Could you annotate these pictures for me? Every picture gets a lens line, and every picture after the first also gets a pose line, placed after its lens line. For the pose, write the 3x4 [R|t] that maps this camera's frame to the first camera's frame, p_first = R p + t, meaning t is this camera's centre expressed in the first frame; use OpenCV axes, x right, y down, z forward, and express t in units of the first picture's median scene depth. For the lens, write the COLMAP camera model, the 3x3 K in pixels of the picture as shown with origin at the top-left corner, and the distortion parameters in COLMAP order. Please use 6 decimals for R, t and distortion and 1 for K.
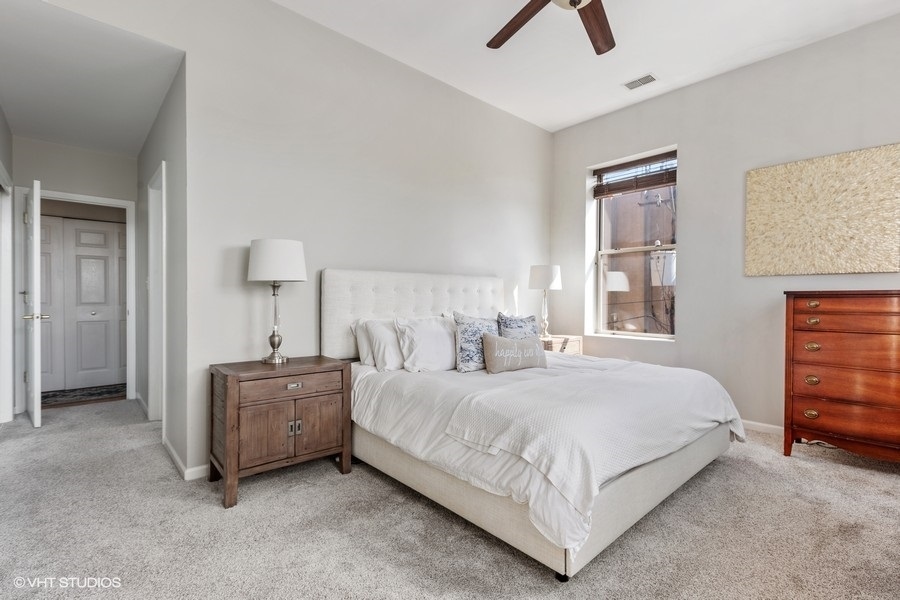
lens RADIAL K [[423.4, 0, 435.3], [0, 423.4, 302.4], [0, 0, 1]] dist [-0.000607, -0.000134]
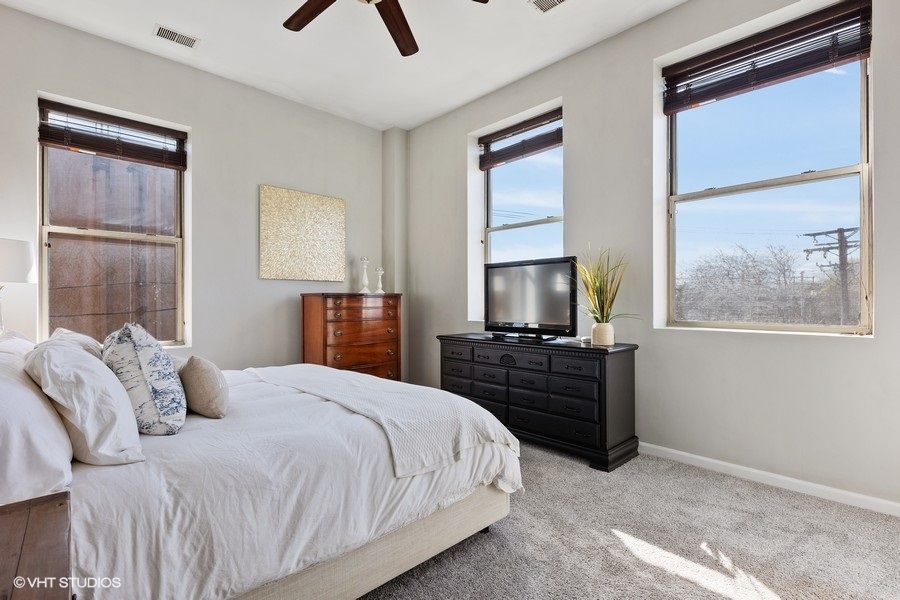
lens RADIAL K [[428.0, 0, 467.7], [0, 428.0, 303.5], [0, 0, 1]] dist [-0.002199, -0.000532]
pose [[-0.071639, -0.013224, 0.997343, -0.510014], [0.006763, 0.999883, 0.013744, -0.009272], [-0.997408, 0.007729, -0.071541, 0.634760]]
